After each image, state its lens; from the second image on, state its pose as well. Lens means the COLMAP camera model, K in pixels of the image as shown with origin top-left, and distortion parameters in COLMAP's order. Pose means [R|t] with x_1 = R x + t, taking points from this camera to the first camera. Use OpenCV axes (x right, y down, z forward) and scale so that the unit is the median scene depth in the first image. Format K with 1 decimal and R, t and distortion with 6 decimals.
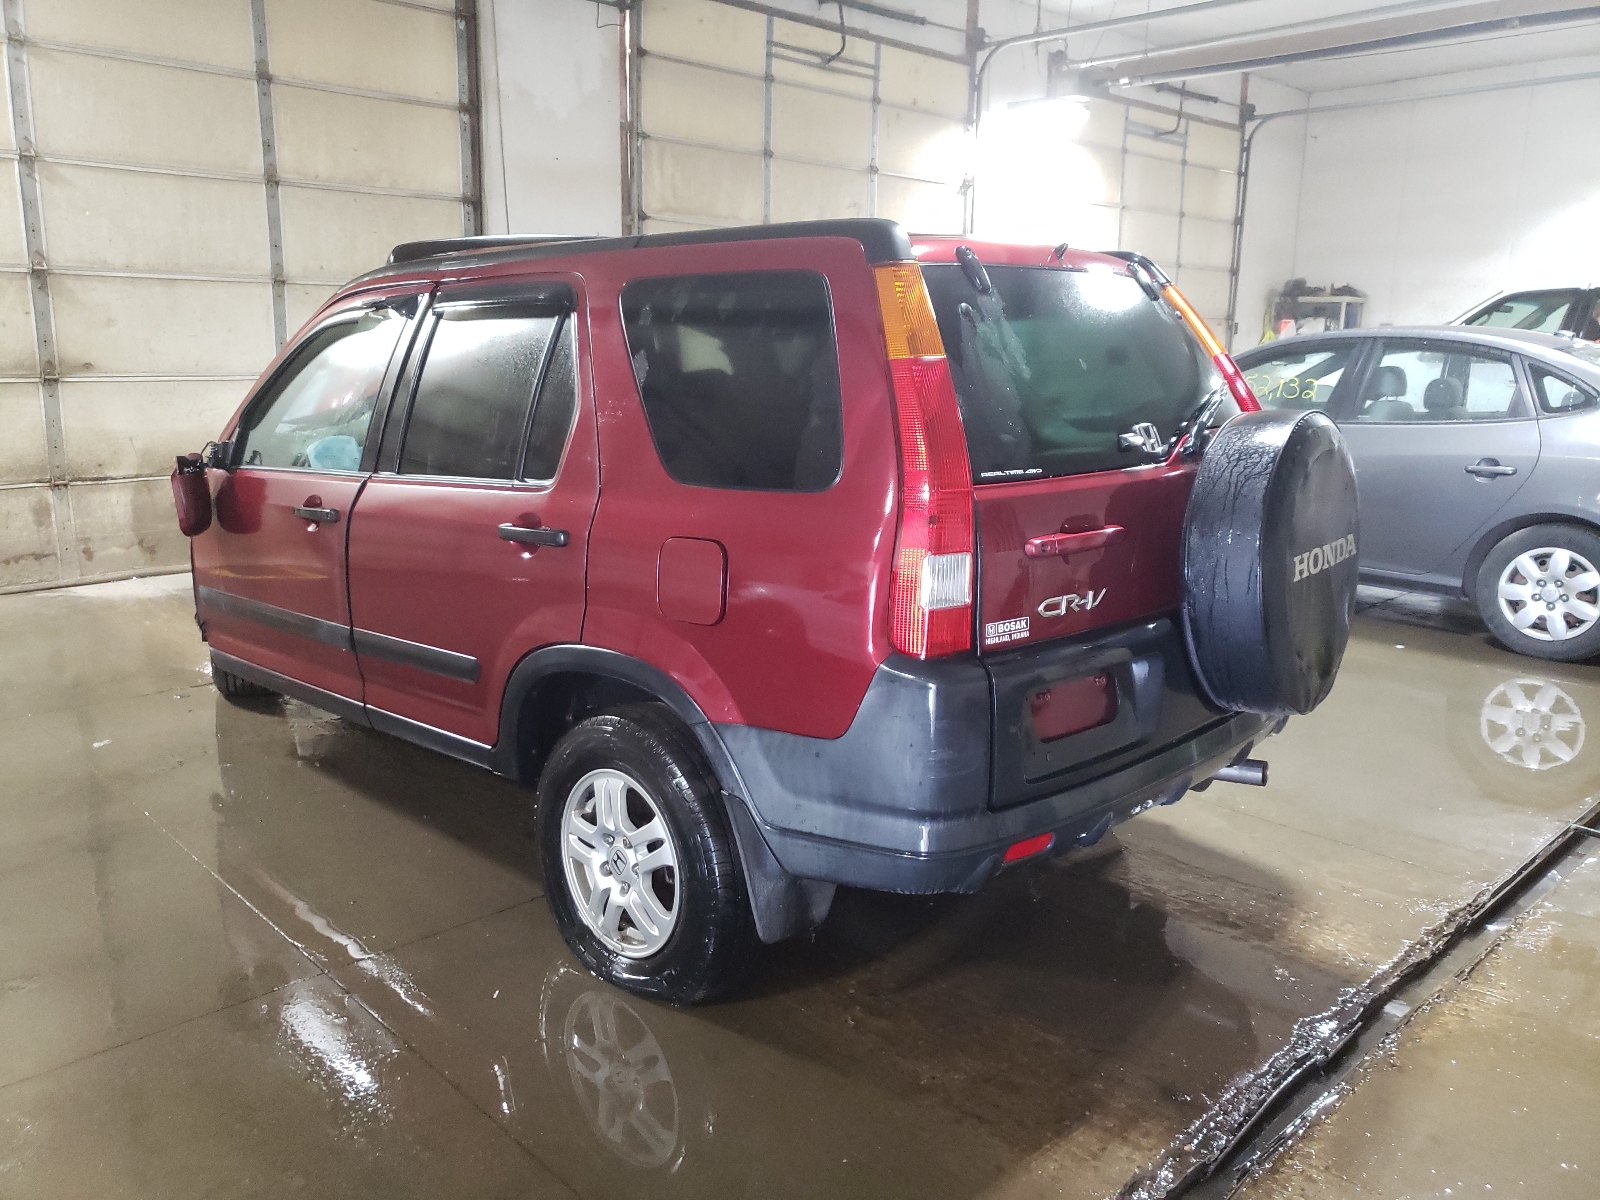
lens RADIAL K [[1200.3, 0, 801.8], [0, 1200.3, 599.7], [0, 0, 1]] dist [-0.008975, -0.000172]
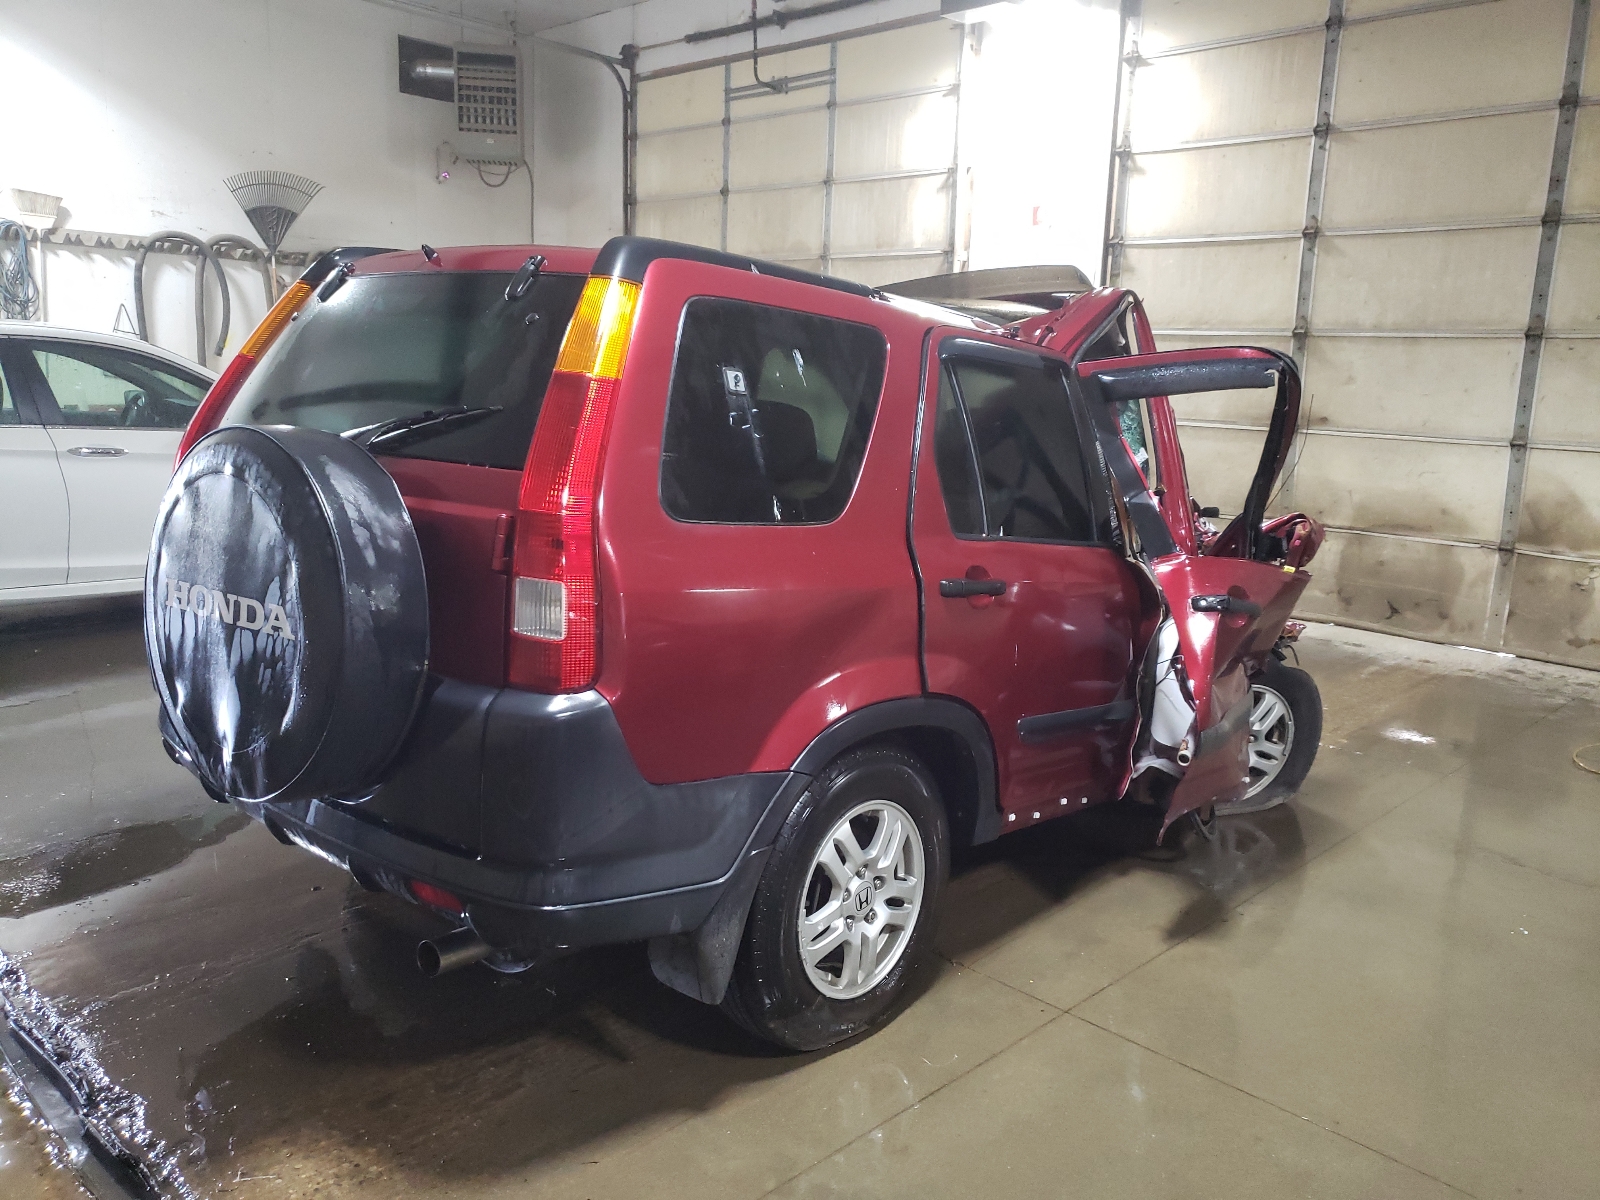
lens RADIAL K [[1258.3, 0, 798.4], [0, 1258.3, 596.9], [0, 0, 1]] dist [0.040464, 0.007213]
pose [[0.034314, 0.164899, -0.985713, 0.538523], [-0.250562, 0.956214, 0.151242, -0.096817], [0.967492, 0.241792, 0.074129, 0.493048]]
